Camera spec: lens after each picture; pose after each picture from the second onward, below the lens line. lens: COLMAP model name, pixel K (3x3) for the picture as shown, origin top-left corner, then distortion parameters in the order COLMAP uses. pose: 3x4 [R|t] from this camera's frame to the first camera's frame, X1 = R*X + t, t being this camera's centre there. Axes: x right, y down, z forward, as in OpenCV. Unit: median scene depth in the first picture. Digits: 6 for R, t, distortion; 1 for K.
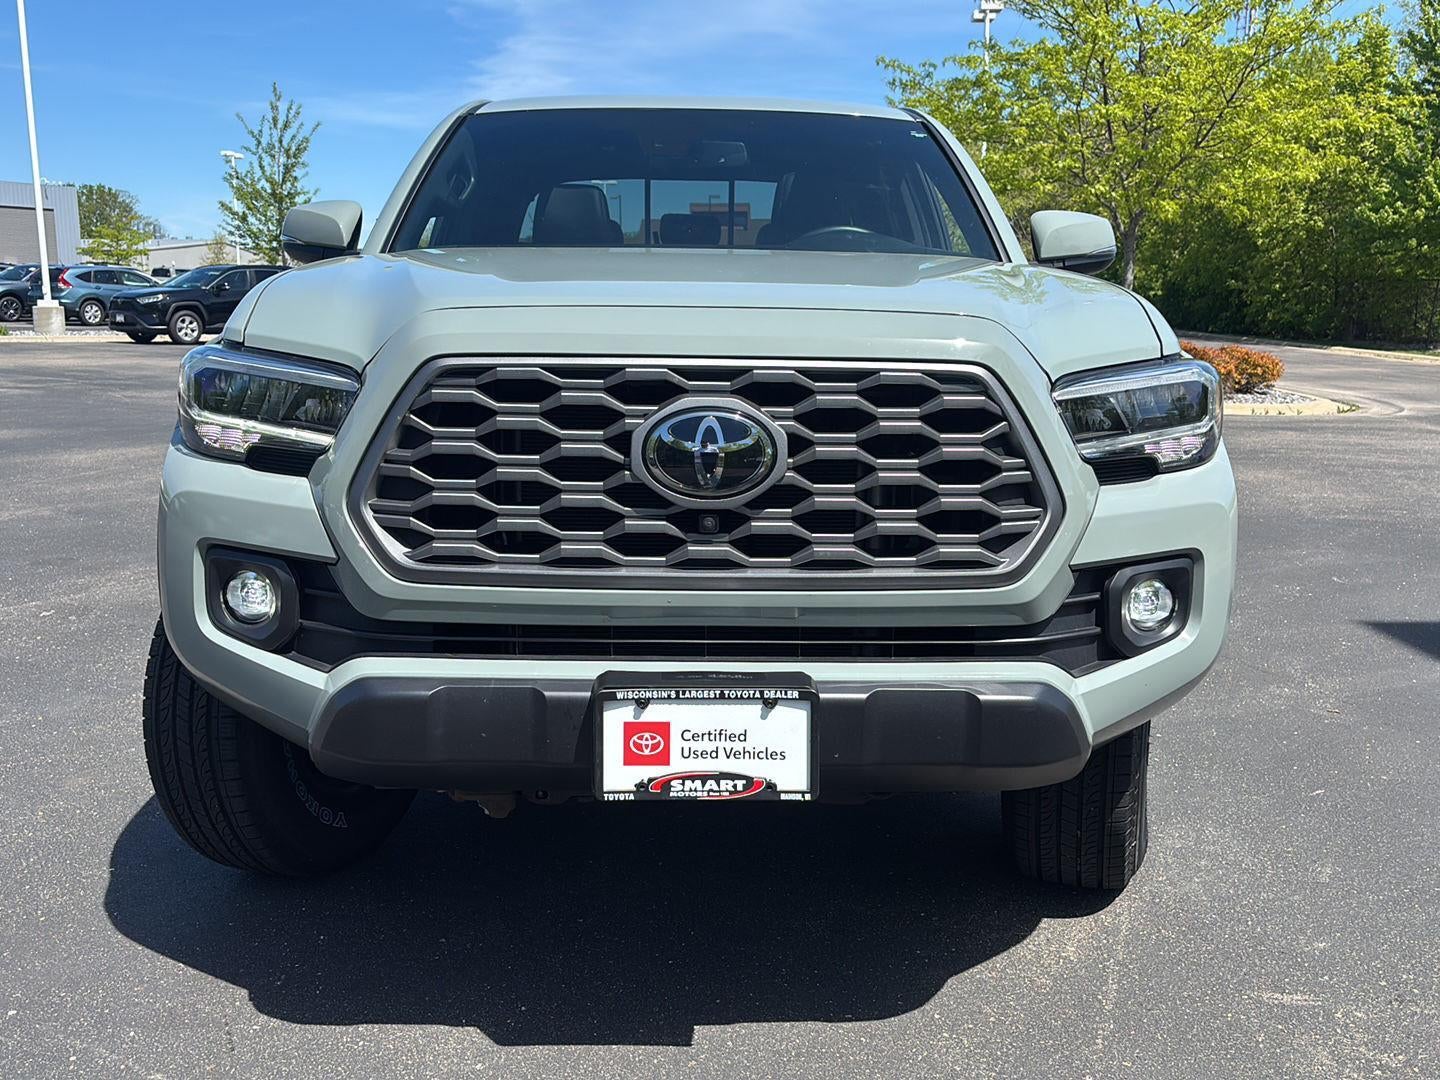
lens RADIAL K [[1402.9, 0, 720.0], [0, 1402.9, 540.0], [0, 0, 1]] dist [0.013040, 0.022492]
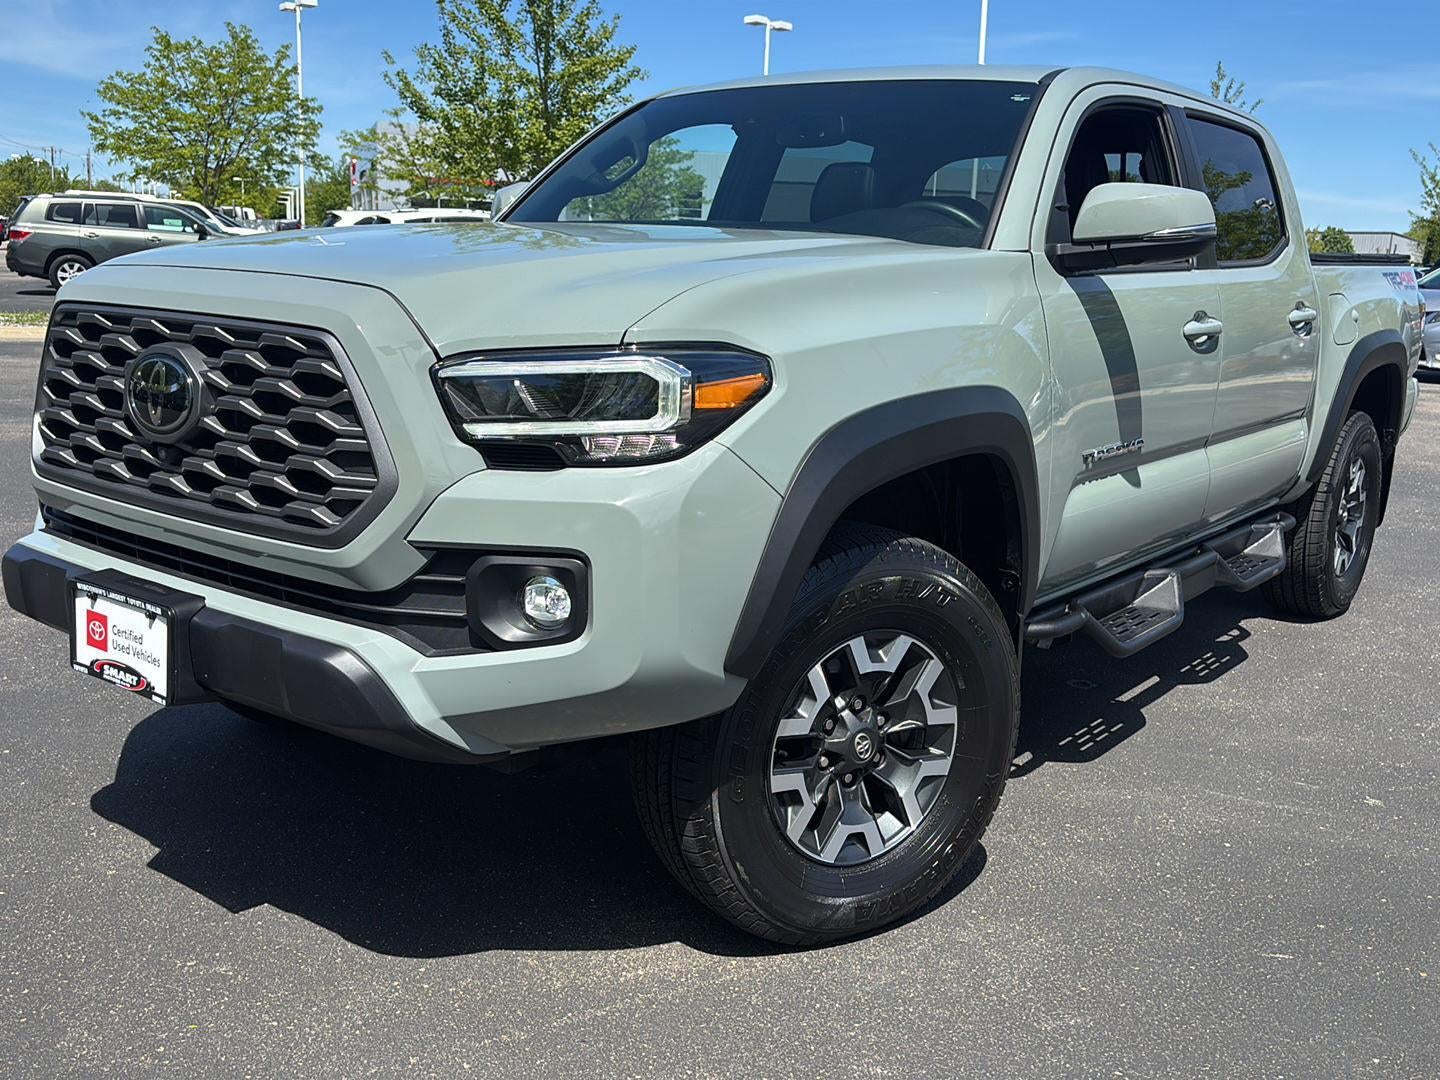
lens RADIAL K [[1392.9, 0, 720.0], [0, 1392.9, 540.0], [0, 0, 1]] dist [-0.001429, -0.003366]
pose [[0.777228, 0.146210, -0.611996, 1.054521], [-0.136996, 0.988617, 0.062203, -0.076868], [0.614124, 0.035495, 0.788411, 0.375249]]
